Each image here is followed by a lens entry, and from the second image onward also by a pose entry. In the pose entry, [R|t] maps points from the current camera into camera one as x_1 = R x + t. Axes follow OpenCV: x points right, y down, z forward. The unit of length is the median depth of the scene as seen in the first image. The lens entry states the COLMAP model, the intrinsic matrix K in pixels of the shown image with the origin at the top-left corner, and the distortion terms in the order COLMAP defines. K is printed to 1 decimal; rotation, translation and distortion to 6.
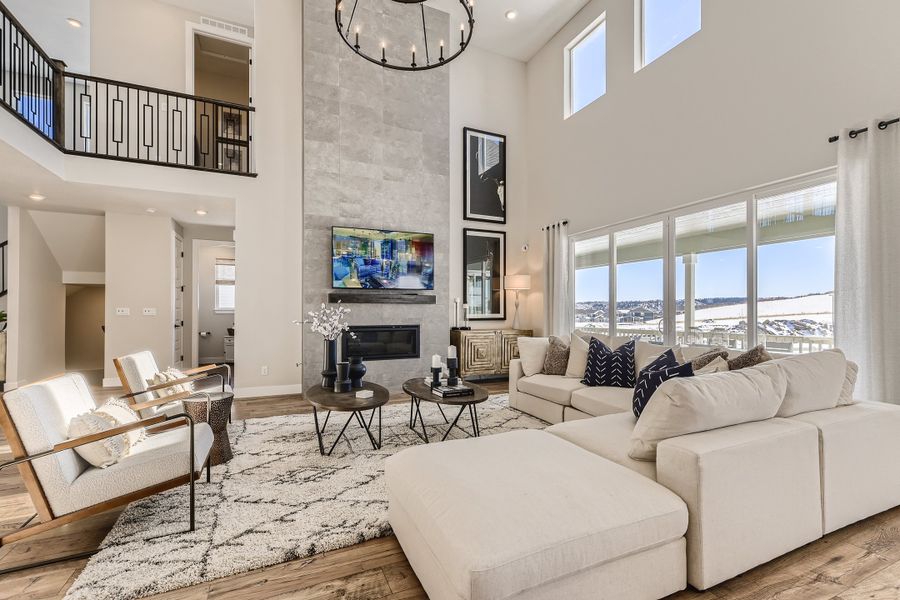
lens RADIAL K [[365.1, 0, 453.6], [0, 365.1, 308.0], [0, 0, 1]] dist [0.011818, -0.000263]
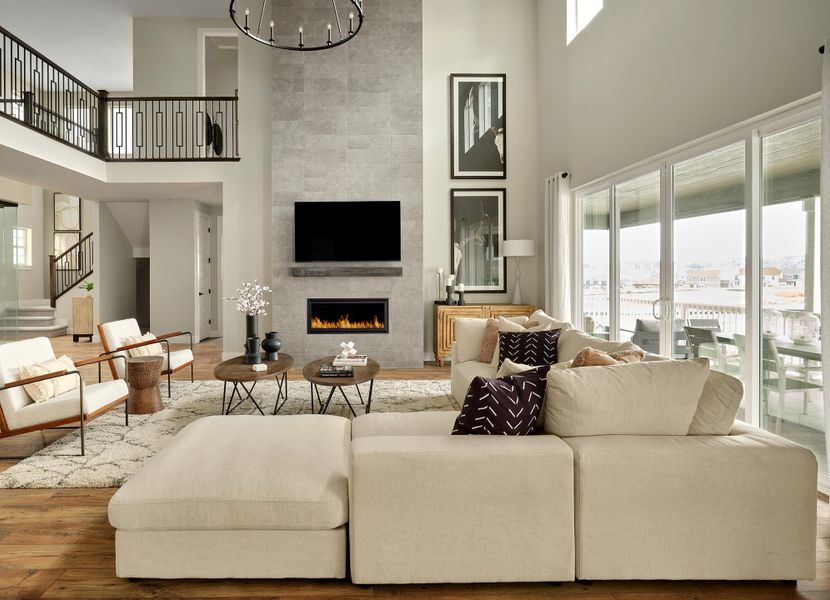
lens RADIAL K [[422.1, 0, 381.2], [0, 422.1, 275.2], [0, 0, 1]] dist [0.003552, 0.000841]
pose [[0.928953, 0.002722, -0.370189, 0.301227], [0.003433, 0.999867, 0.015968, -0.031766], [0.370183, -0.016105, 0.928819, -0.017415]]
